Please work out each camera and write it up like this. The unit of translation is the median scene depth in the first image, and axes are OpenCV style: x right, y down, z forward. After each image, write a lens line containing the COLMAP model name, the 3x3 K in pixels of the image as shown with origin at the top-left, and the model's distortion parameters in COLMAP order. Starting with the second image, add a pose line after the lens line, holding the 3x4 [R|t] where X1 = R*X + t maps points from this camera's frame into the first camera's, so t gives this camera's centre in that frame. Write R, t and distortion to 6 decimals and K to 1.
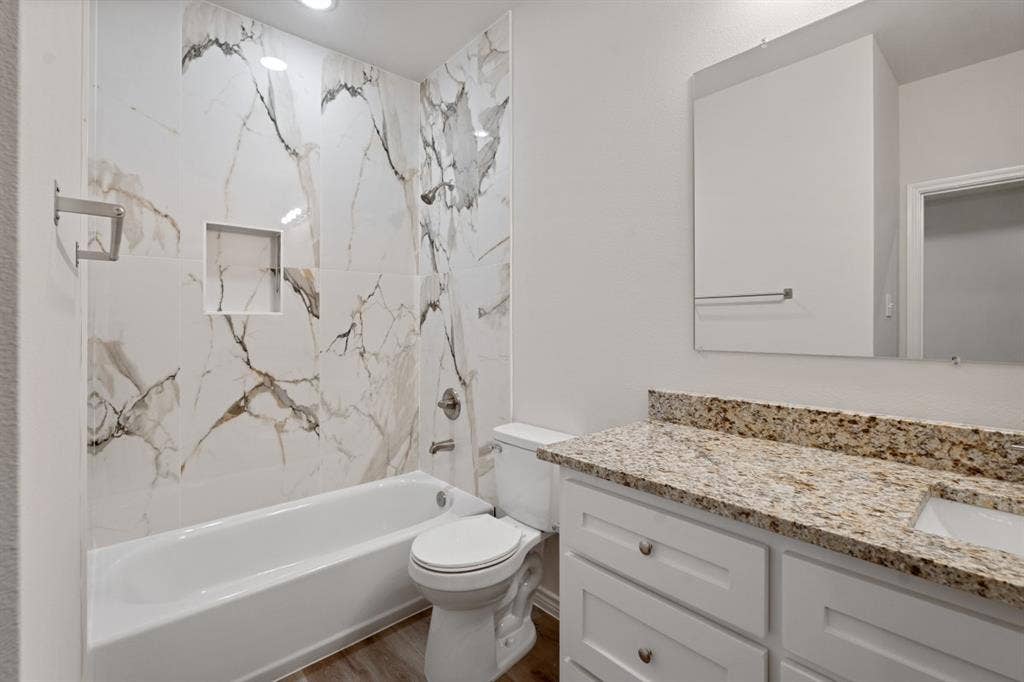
lens RADIAL K [[448.8, 0, 510.8], [0, 448.8, 331.5], [0, 0, 1]] dist [-0.002746, -0.000124]
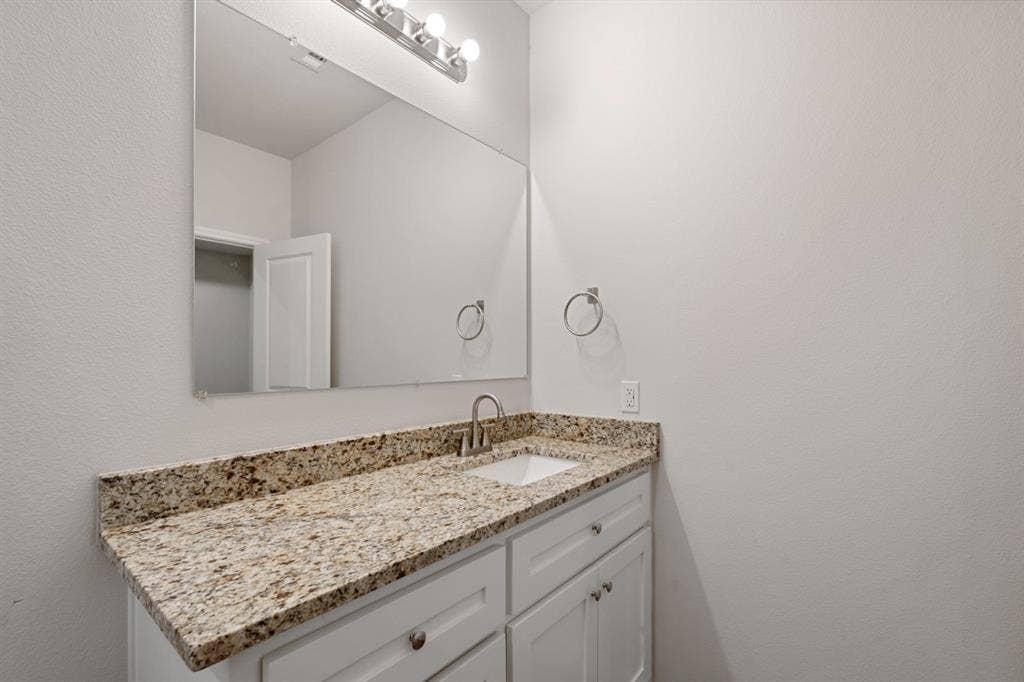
lens RADIAL K [[448.8, 0, 511.0], [0, 448.8, 347.6], [0, 0, 1]] dist [-0.002746, -0.000124]
pose [[-0.157314, 0.024885, 0.987235, -0.447010], [0.018005, 0.999589, -0.022328, -0.013140], [-0.987384, 0.014262, -0.157698, 0.820199]]
